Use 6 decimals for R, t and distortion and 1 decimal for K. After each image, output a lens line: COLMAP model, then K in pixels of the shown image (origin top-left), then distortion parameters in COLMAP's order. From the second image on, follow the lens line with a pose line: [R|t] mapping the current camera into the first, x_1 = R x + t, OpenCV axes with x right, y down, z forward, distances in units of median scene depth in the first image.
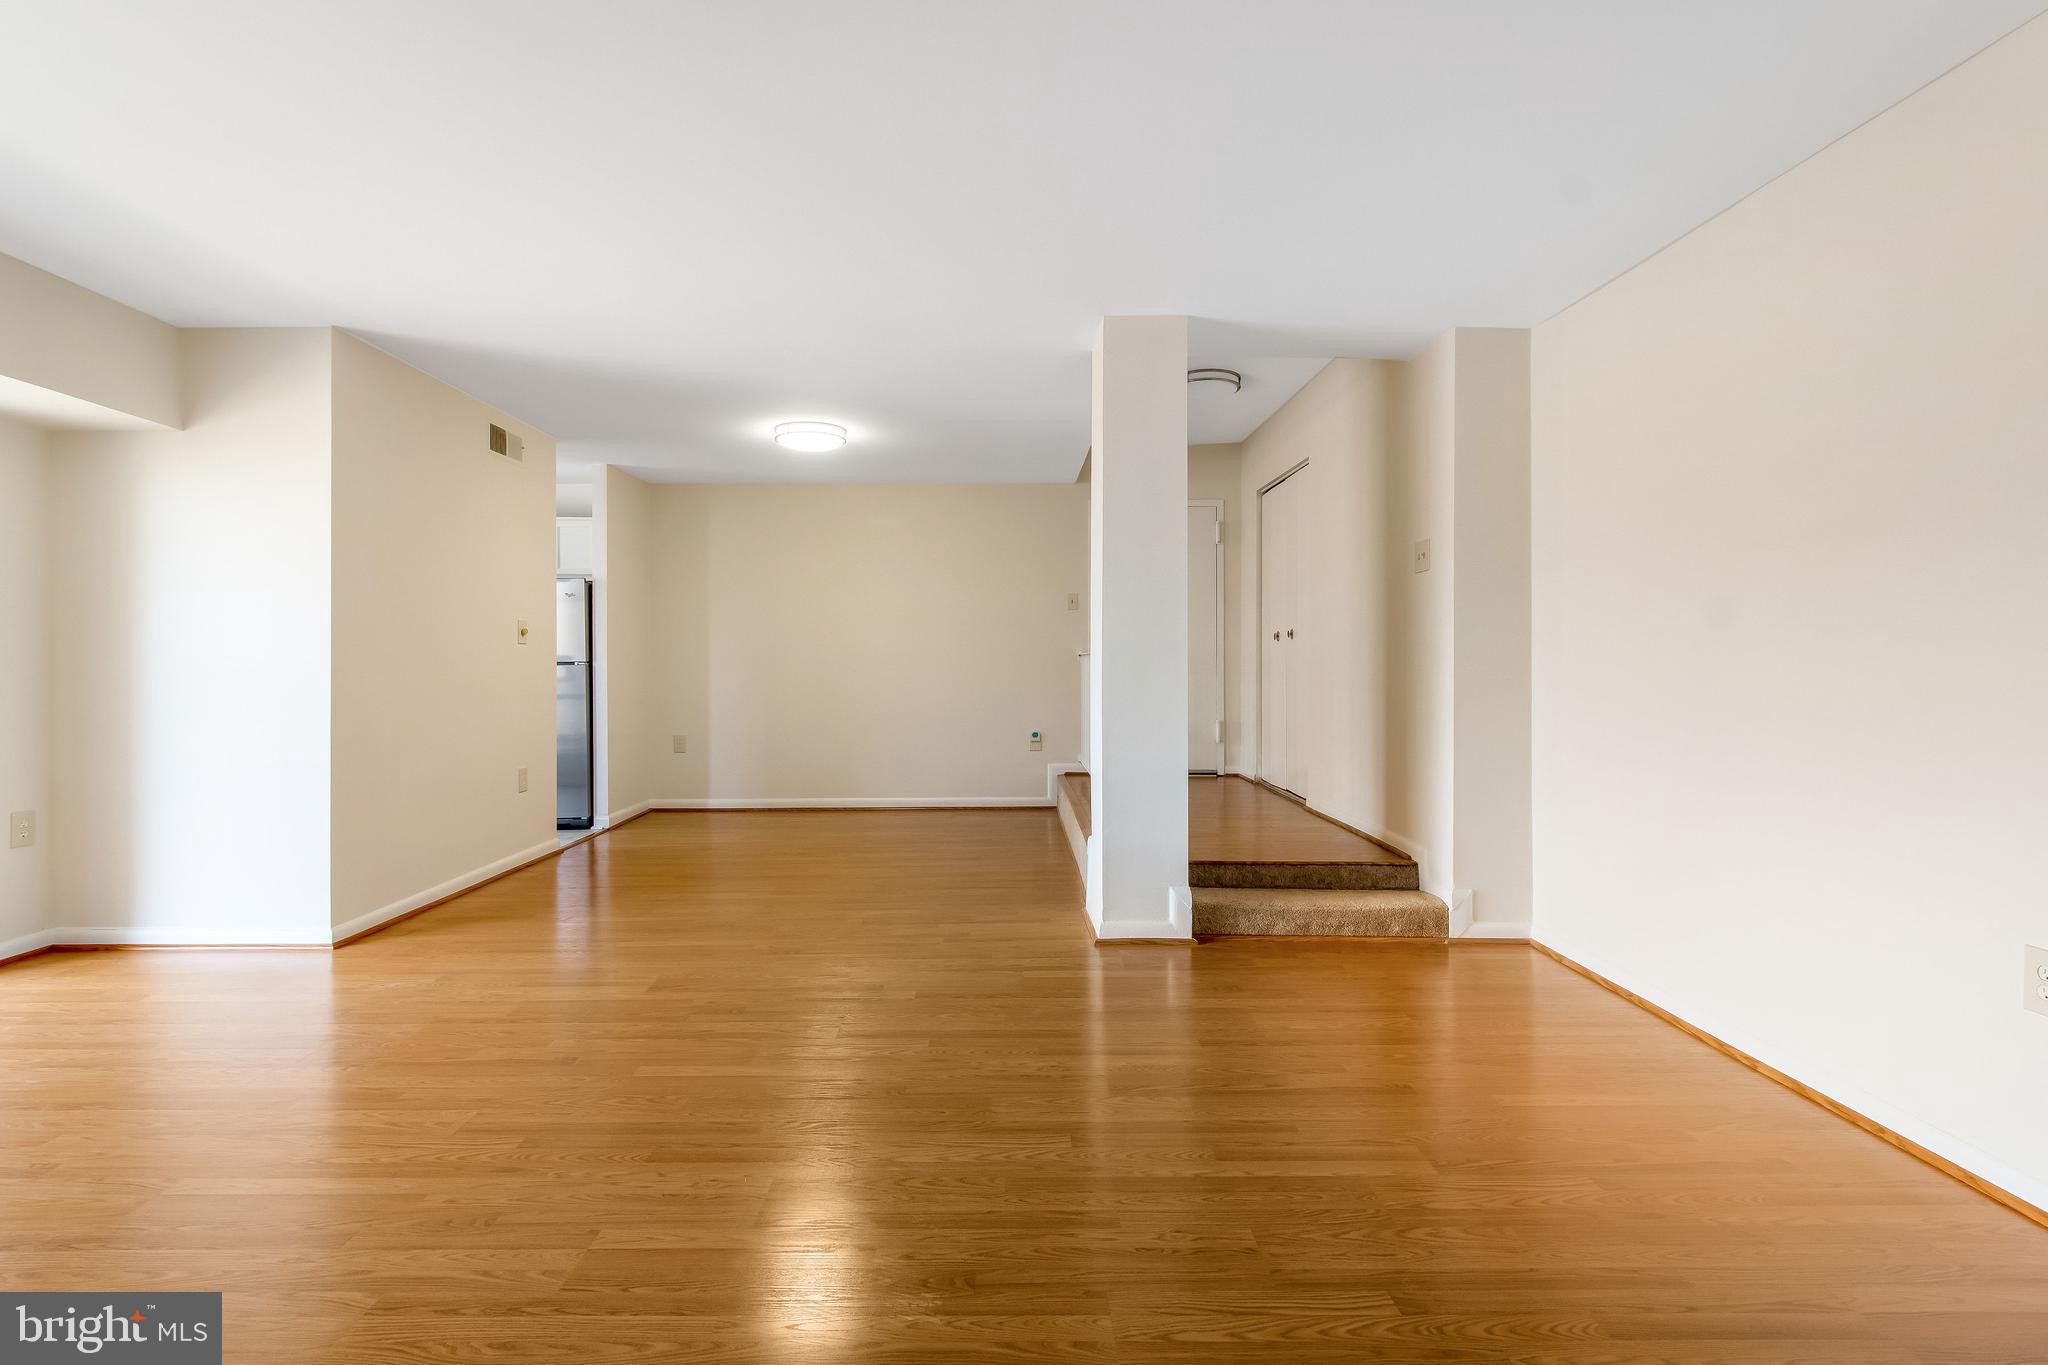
lens RADIAL K [[965.9, 0, 985.9], [0, 965.9, 671.9], [0, 0, 1]] dist [-0.002007, 0.002252]
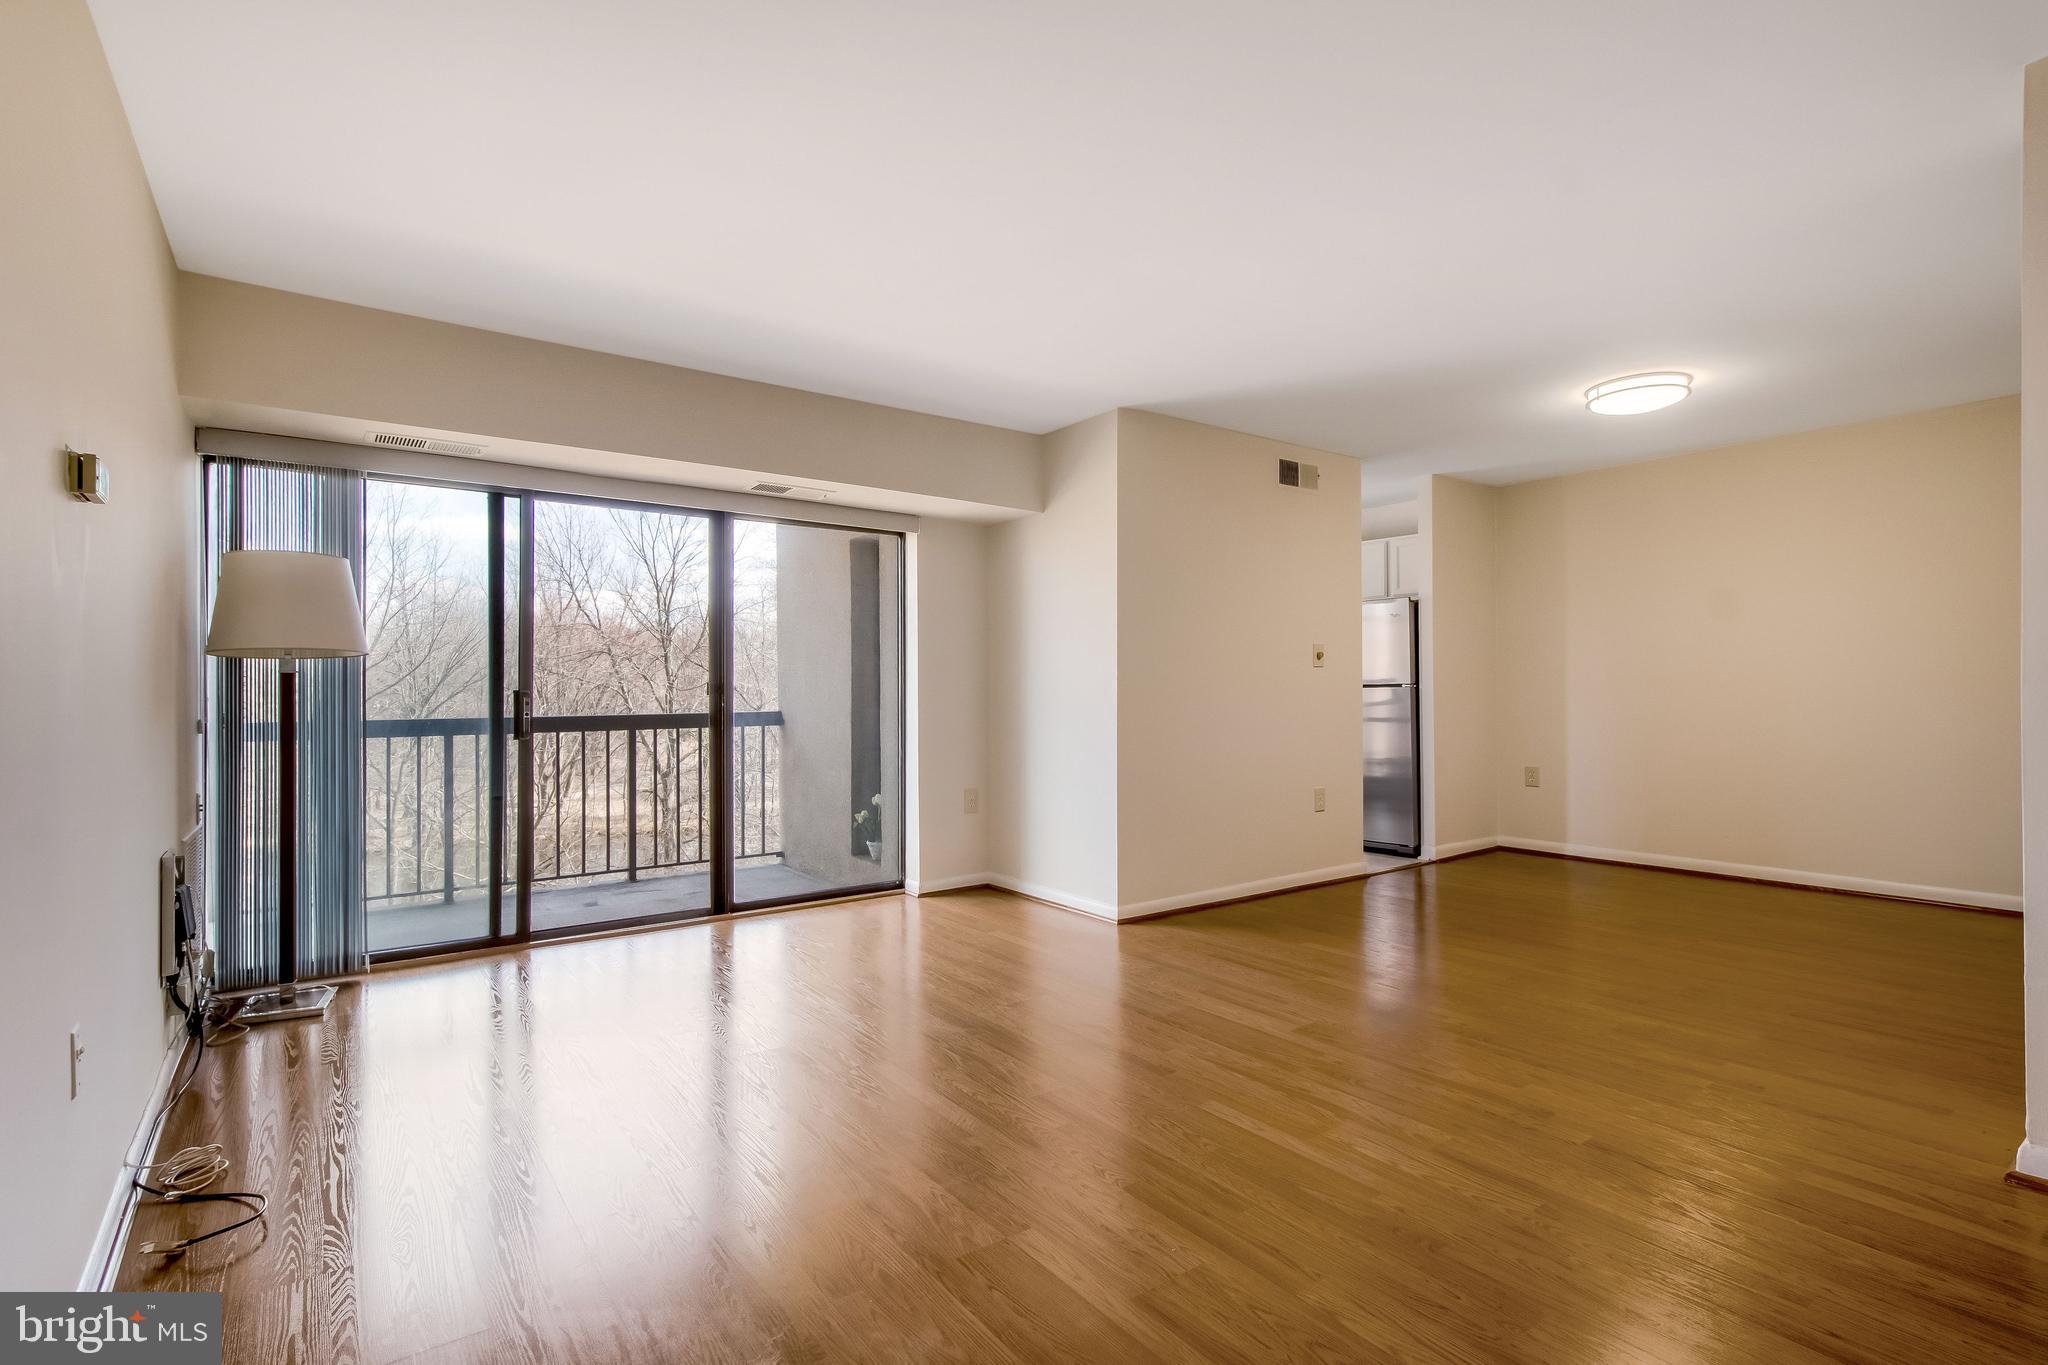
lens RADIAL K [[965.9, 0, 1000.0], [0, 965.9, 685.9], [0, 0, 1]] dist [-0.002007, 0.002252]
pose [[0.583993, -0.003475, -0.811751, 0.150906], [-0.002212, 0.999980, -0.005872, -0.002081], [0.811756, 0.005225, 0.583974, 0.122495]]
